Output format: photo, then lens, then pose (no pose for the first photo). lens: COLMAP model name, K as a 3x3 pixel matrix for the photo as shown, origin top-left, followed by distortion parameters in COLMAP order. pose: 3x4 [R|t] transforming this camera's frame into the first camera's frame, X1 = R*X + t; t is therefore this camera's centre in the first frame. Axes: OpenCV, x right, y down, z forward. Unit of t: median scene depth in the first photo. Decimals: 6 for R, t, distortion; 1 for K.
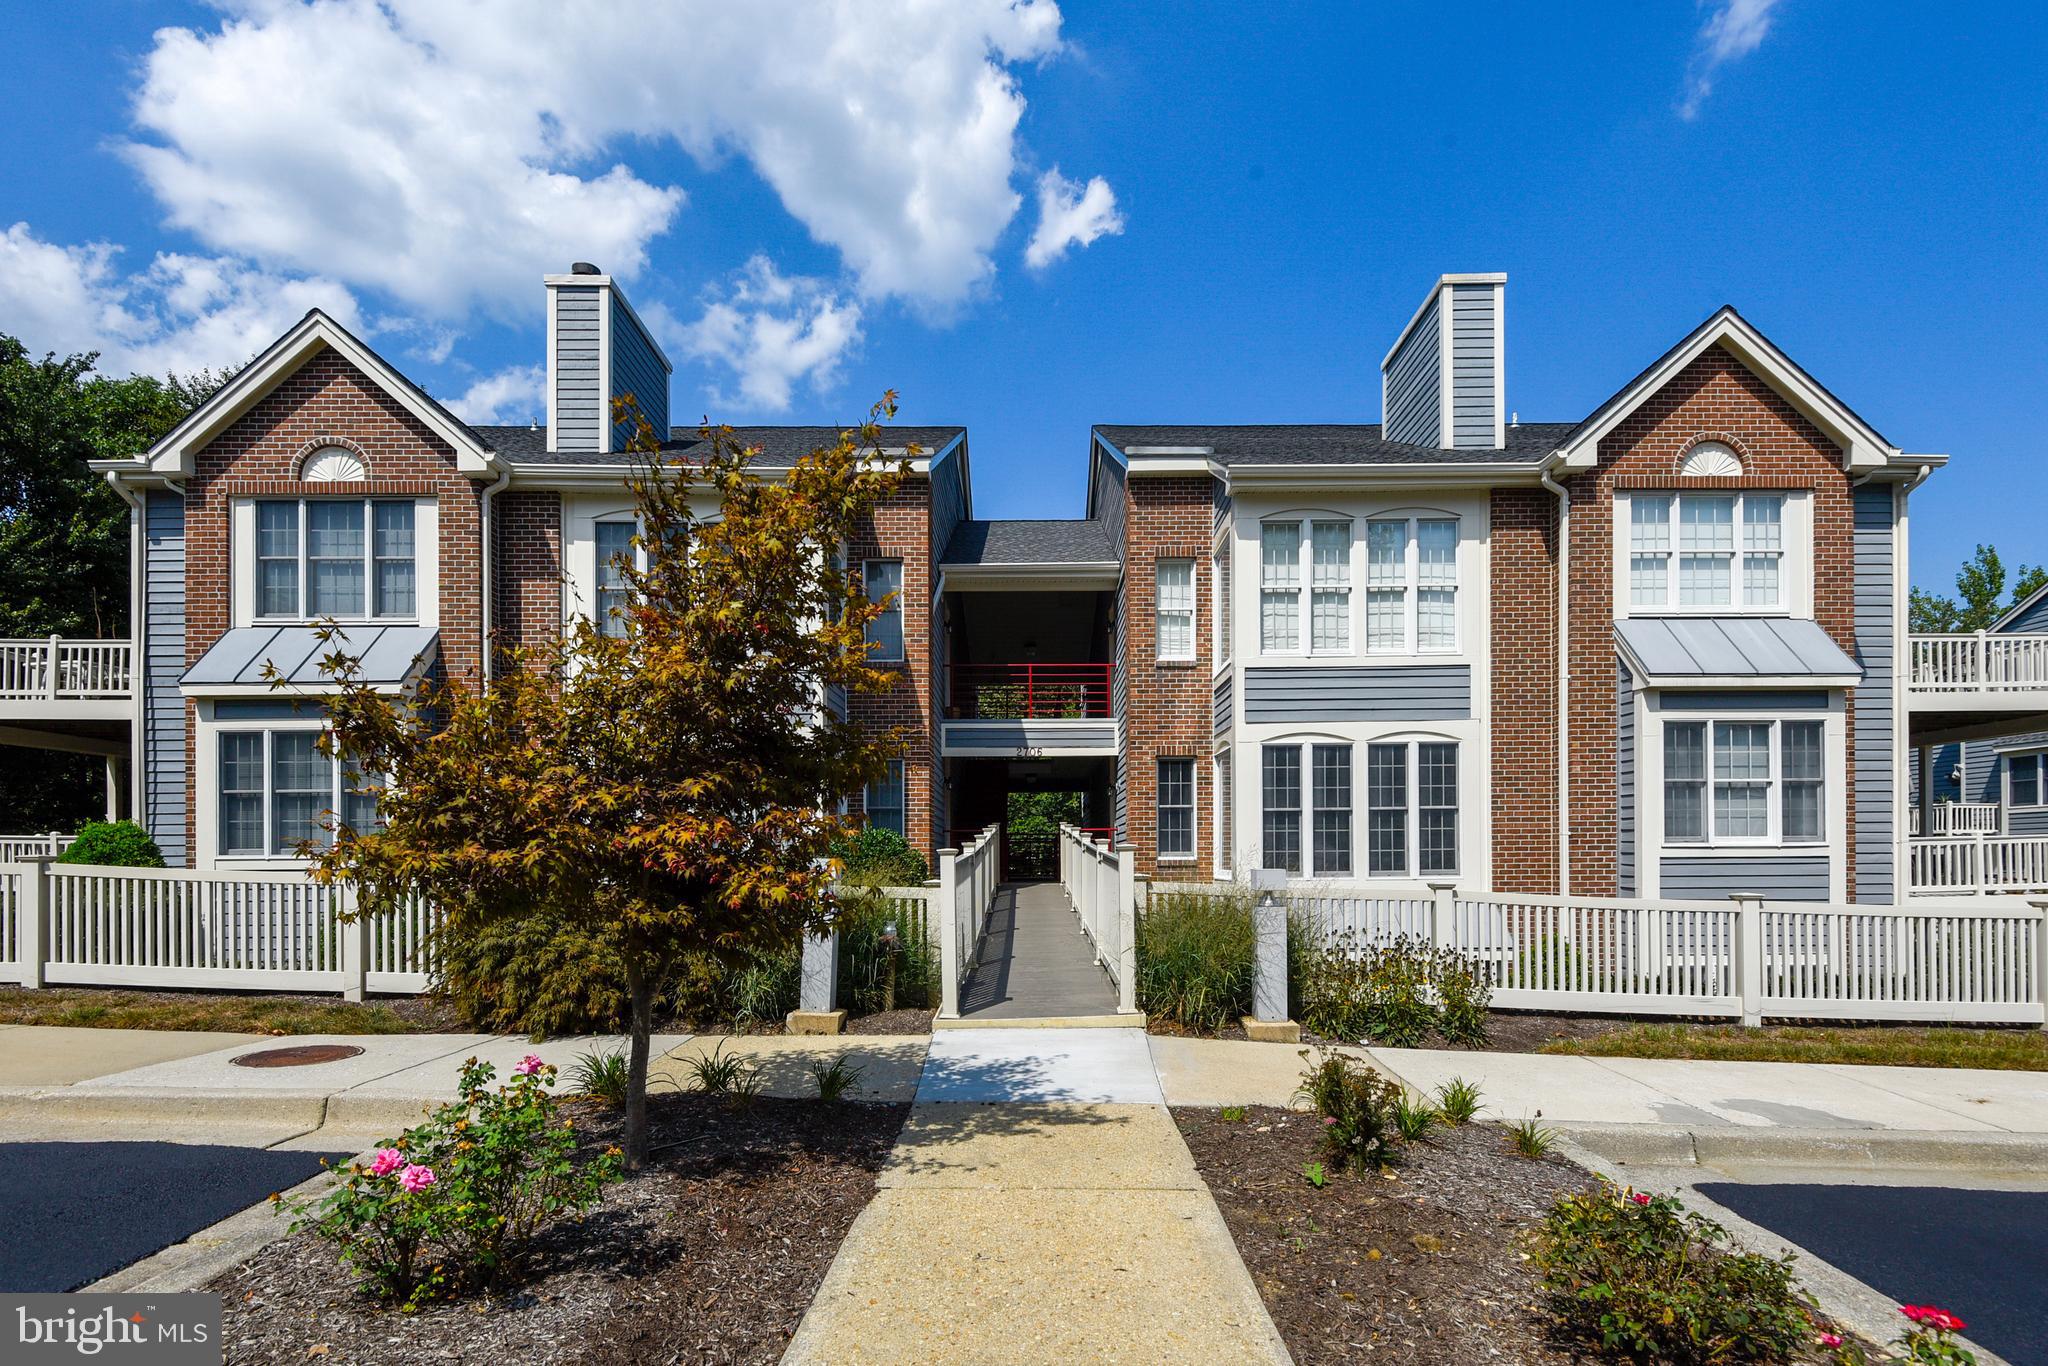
lens RADIAL K [[947.8, 0, 1026.1], [0, 947.8, 867.6], [0, 0, 1]] dist [0.009029, -0.000013]
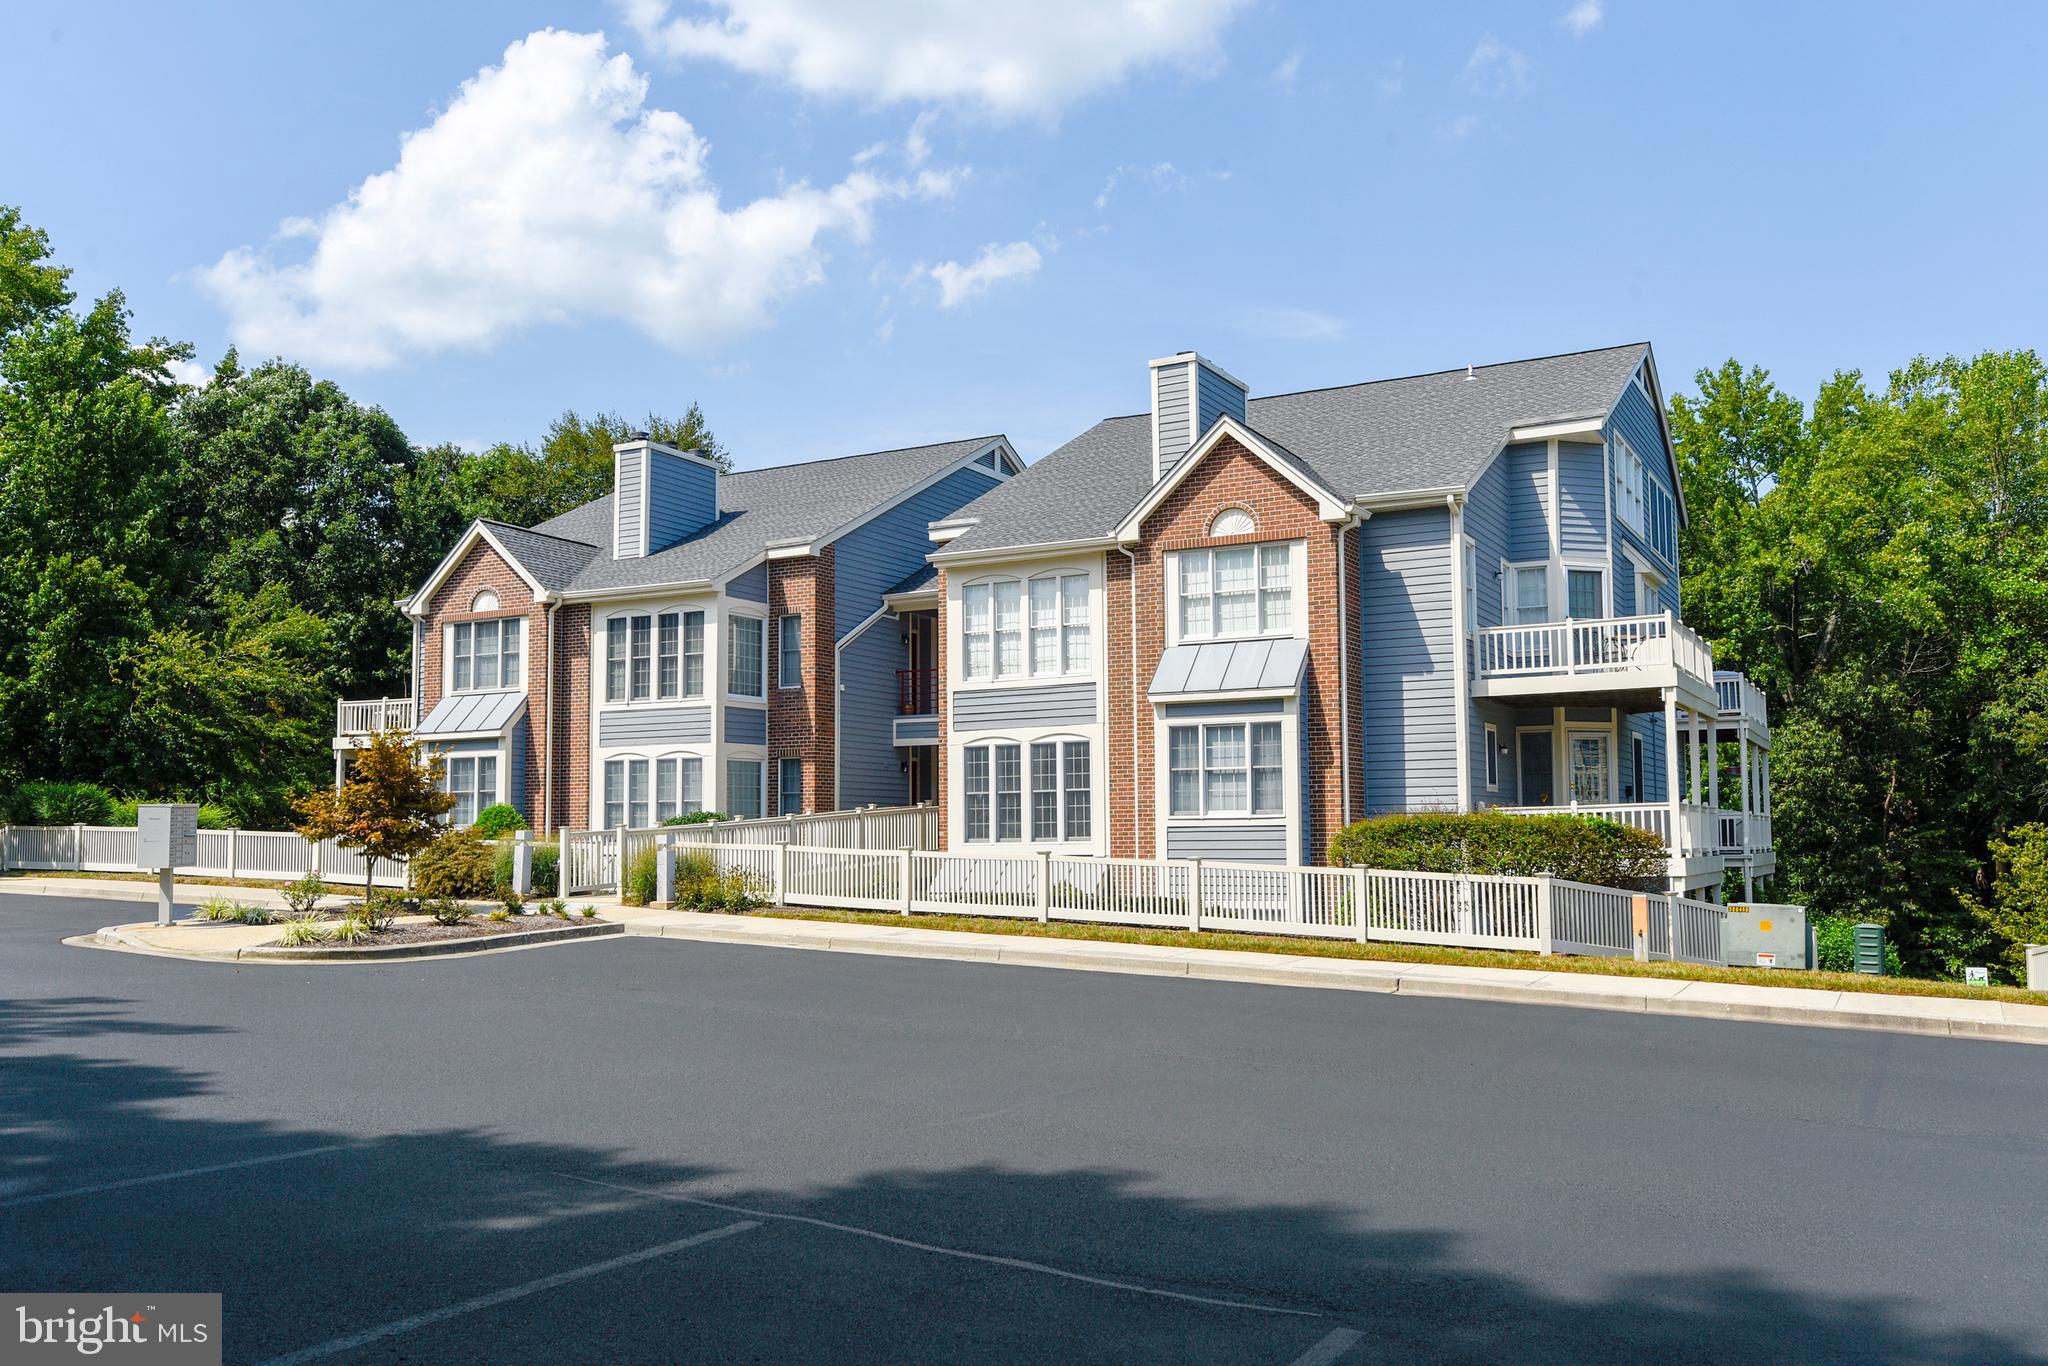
lens RADIAL K [[1618.3, 0, 1024.0], [0, 1618.3, 683.0], [0, 0, 1]] dist [0.042823, 0.001229]
pose [[0.871632, -0.049160, -0.487689, 1.491871], [0.000894, 0.995116, -0.098712, 0.011189], [0.490159, 0.085605, 0.867419, -1.016514]]
